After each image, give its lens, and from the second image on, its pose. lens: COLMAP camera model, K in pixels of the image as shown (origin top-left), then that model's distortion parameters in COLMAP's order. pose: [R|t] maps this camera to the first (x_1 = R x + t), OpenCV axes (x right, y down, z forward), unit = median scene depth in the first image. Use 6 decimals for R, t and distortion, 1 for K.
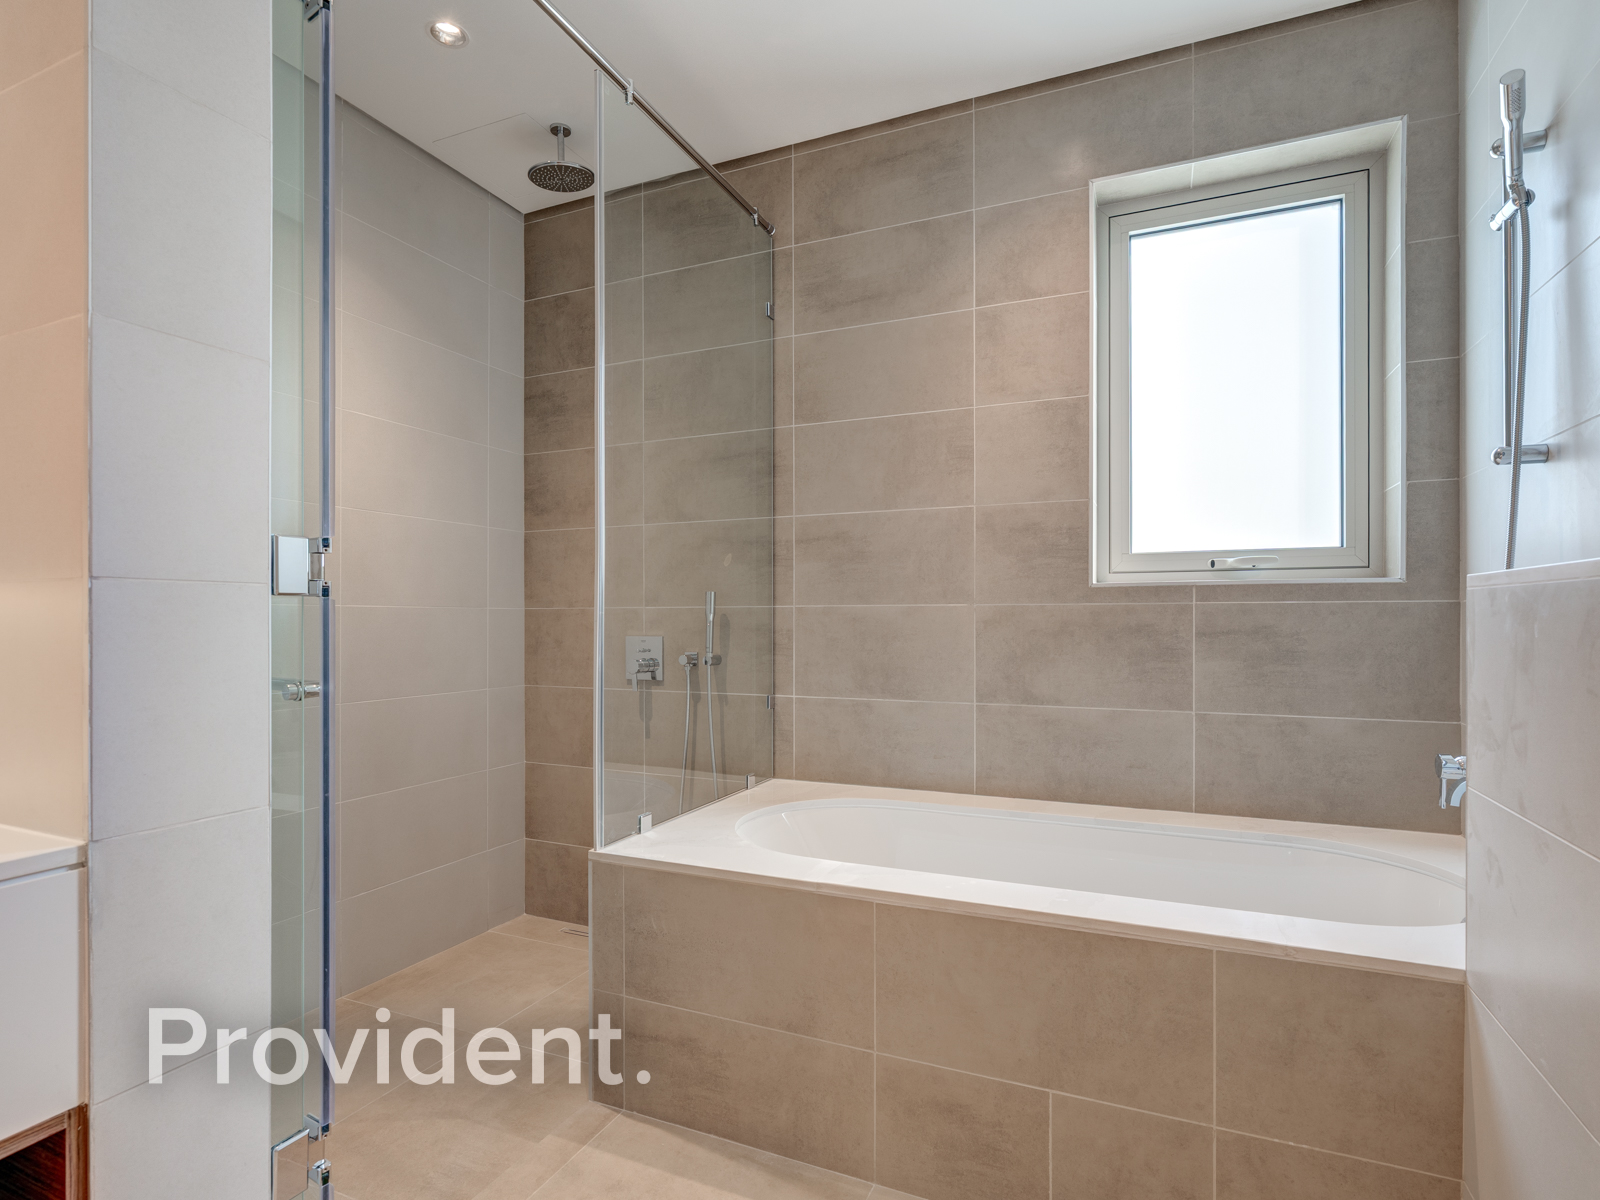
lens RADIAL K [[832.4, 0, 800.0], [0, 832.4, 600.0], [0, 0, 1]] dist [-0.001929, 0.001495]
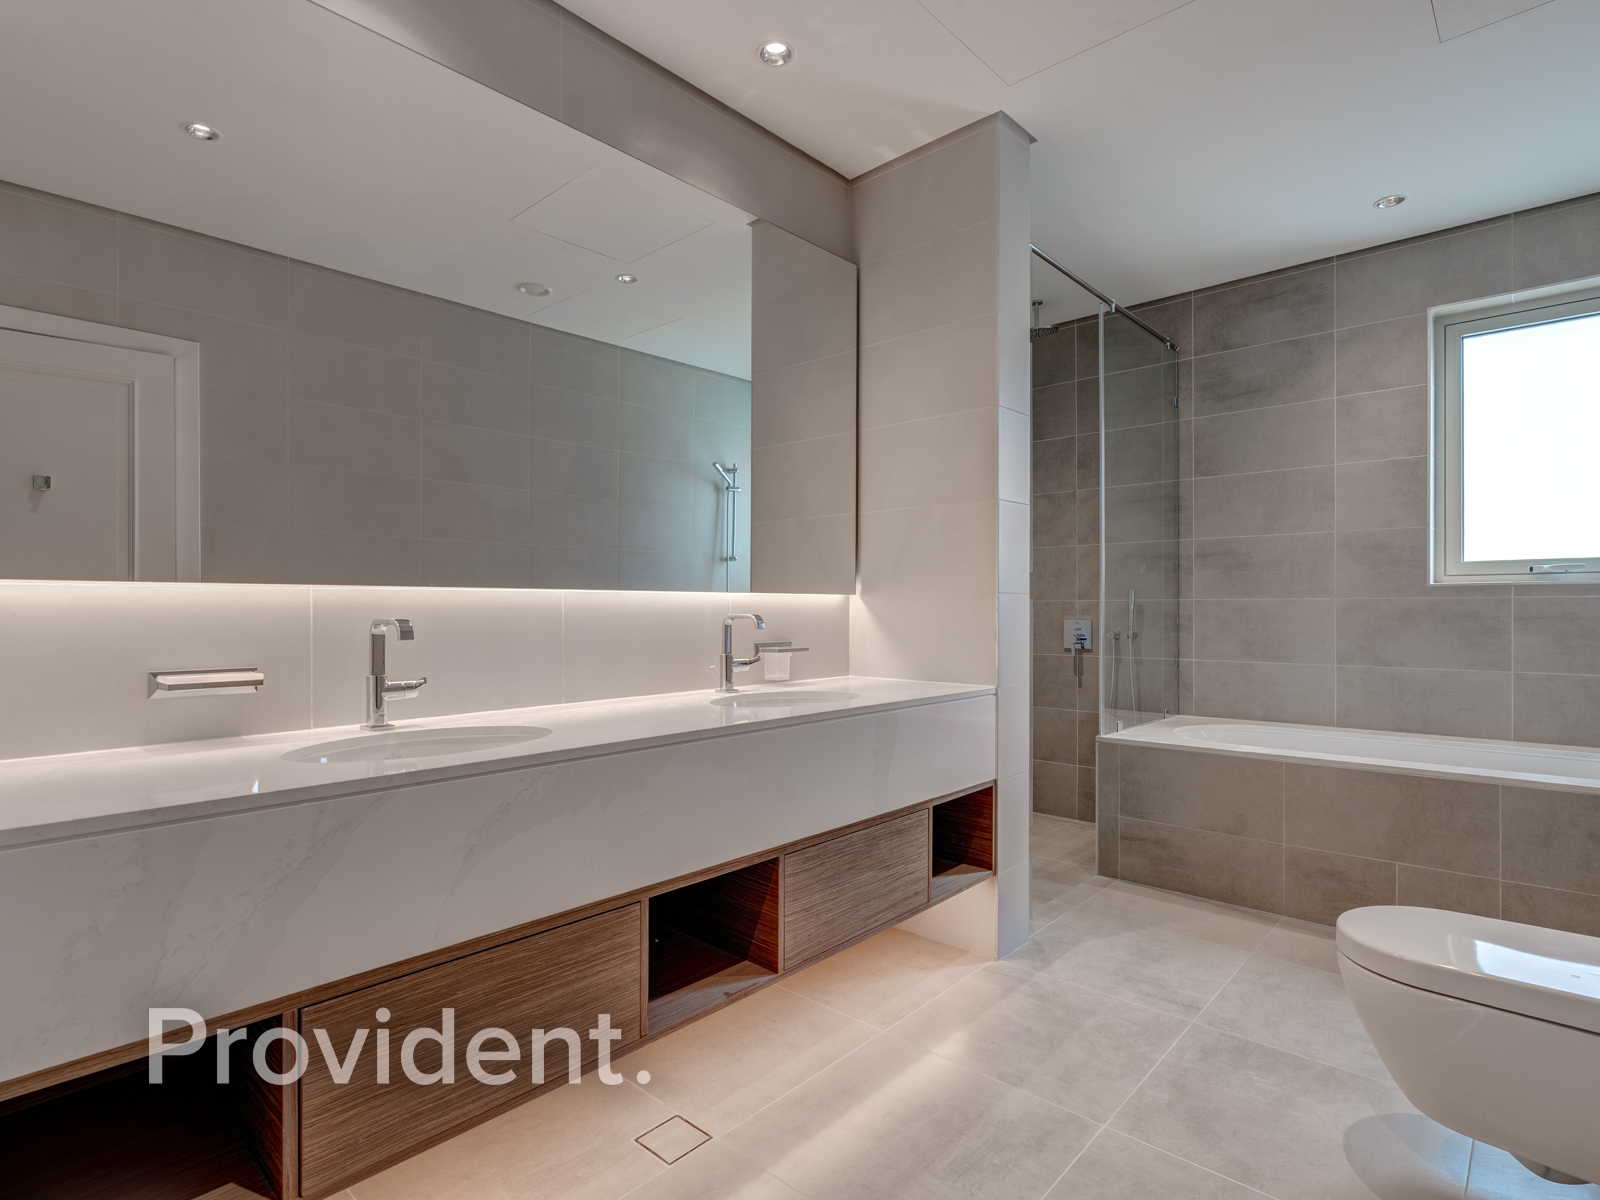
lens RADIAL K [[832.4, 0, 800.0], [0, 832.4, 600.0], [0, 0, 1]] dist [-0.001929, 0.001495]
pose [[0.947109, -0.003129, -0.320897, -0.212757], [0.006986, 0.999917, 0.010867, -0.014061], [0.320836, -0.012534, 0.947052, -0.690787]]
